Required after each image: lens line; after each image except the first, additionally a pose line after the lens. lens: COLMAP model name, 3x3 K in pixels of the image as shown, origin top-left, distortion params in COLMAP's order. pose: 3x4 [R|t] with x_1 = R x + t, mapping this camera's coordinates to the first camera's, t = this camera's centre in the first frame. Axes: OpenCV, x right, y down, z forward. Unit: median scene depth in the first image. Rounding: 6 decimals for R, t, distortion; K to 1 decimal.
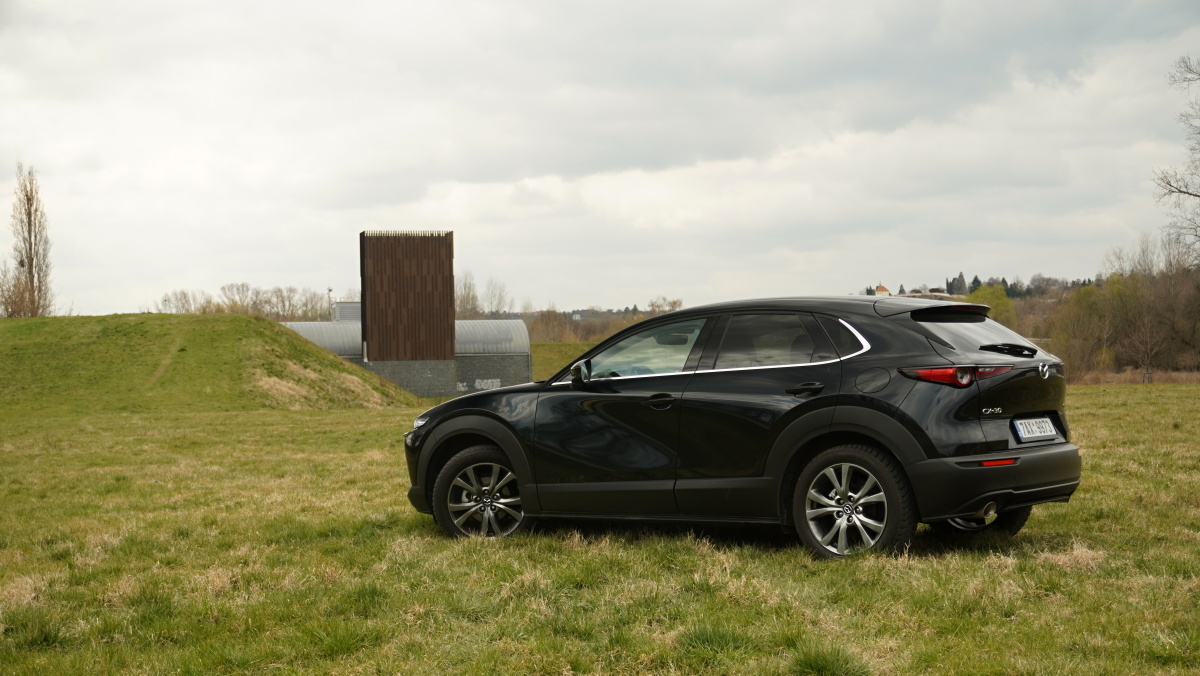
lens RADIAL K [[1751.0, 0, 595.7], [0, 1751.0, 337.4], [0, 0, 1]] dist [0.023977, 0.000000]
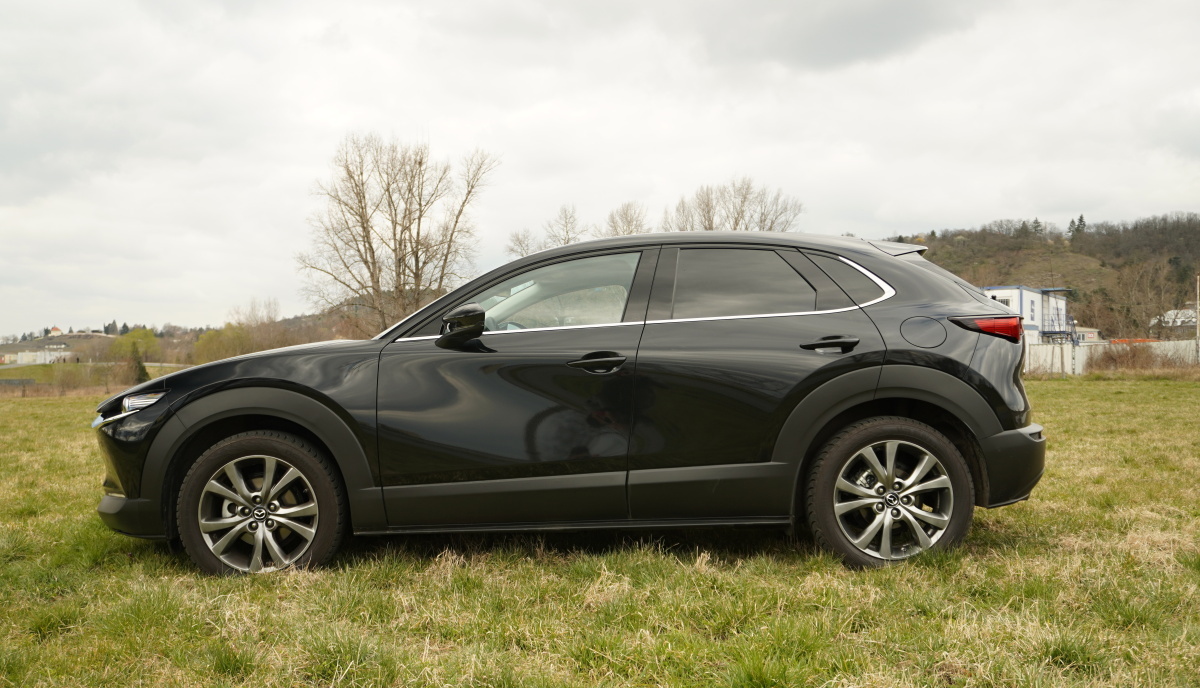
lens RADIAL K [[1102.1, 0, 598.7], [0, 1102.1, 338.5], [0, 0, 1]] dist [-0.011458, 0.000000]
pose [[0.808281, 0.029114, 0.588076, -0.226444], [-0.013862, 0.999441, -0.030426, 0.040127], [-0.588633, 0.016441, 0.808233, 0.627463]]
